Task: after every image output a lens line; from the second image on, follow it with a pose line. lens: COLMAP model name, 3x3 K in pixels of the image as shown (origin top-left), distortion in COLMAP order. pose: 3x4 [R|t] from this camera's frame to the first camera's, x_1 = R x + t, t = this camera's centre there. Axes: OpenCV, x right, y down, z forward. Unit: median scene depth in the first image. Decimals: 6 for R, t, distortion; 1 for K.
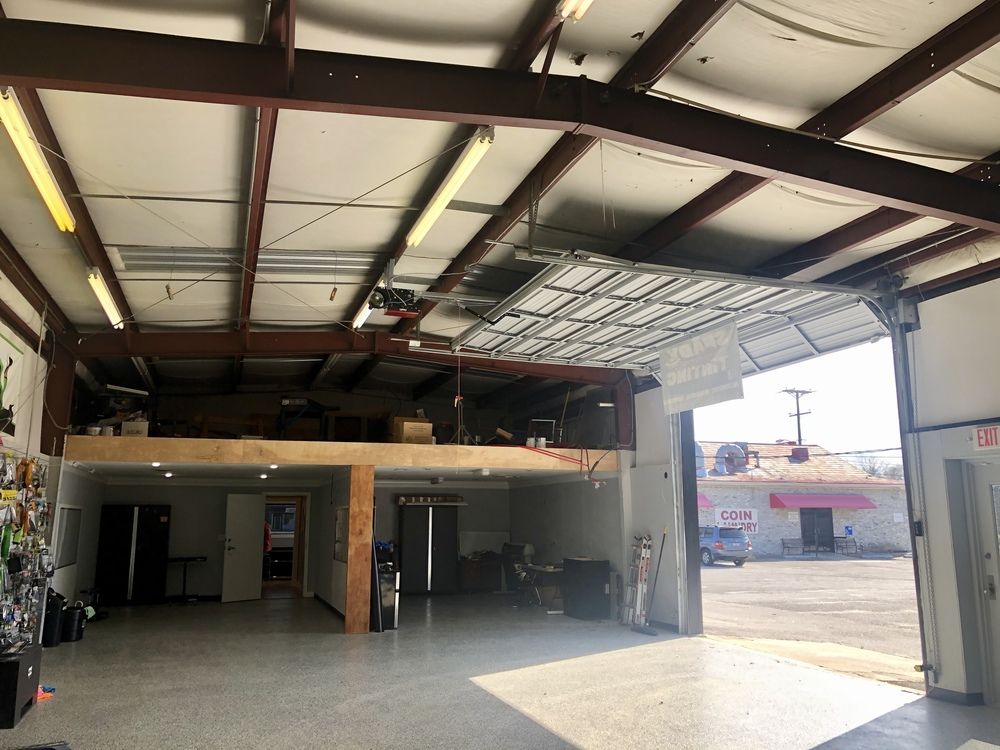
lens RADIAL K [[793.8, 0, 494.4], [0, 793.8, 362.2], [0, 0, 1]] dist [0.000415, -0.012556]
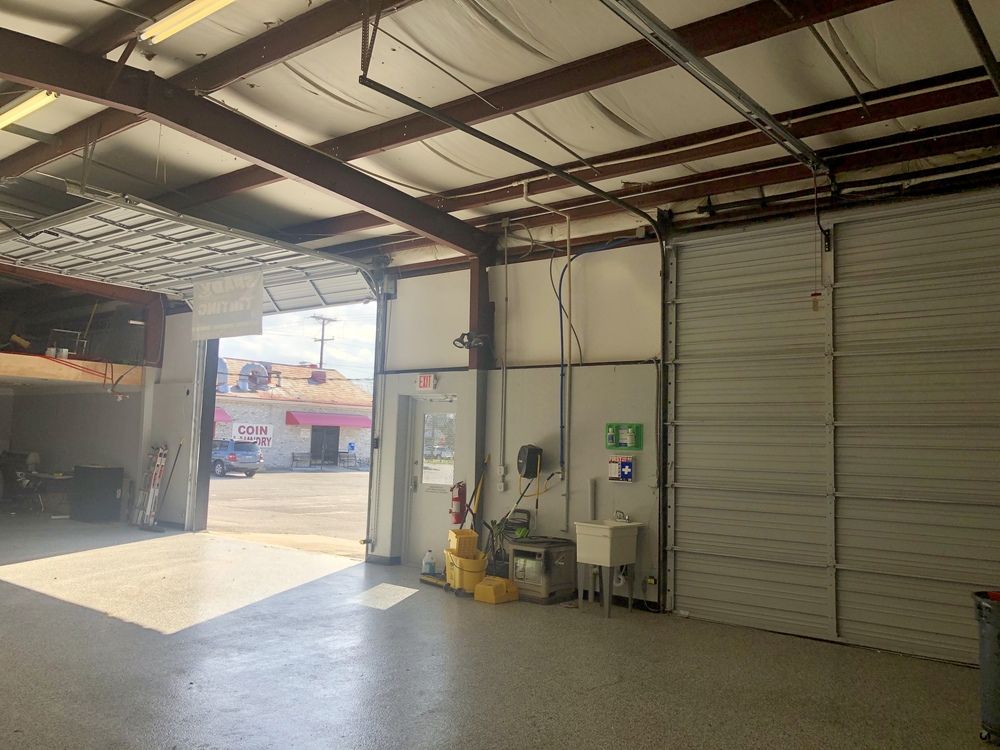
lens RADIAL K [[793.8, 0, 494.4], [0, 793.8, 362.2], [0, 0, 1]] dist [0.000415, -0.012556]
pose [[0.834934, 0.078385, 0.544739, -0.033784], [-0.134956, 0.988745, 0.064576, -0.028896], [-0.533546, -0.127433, 0.836116, -0.151367]]
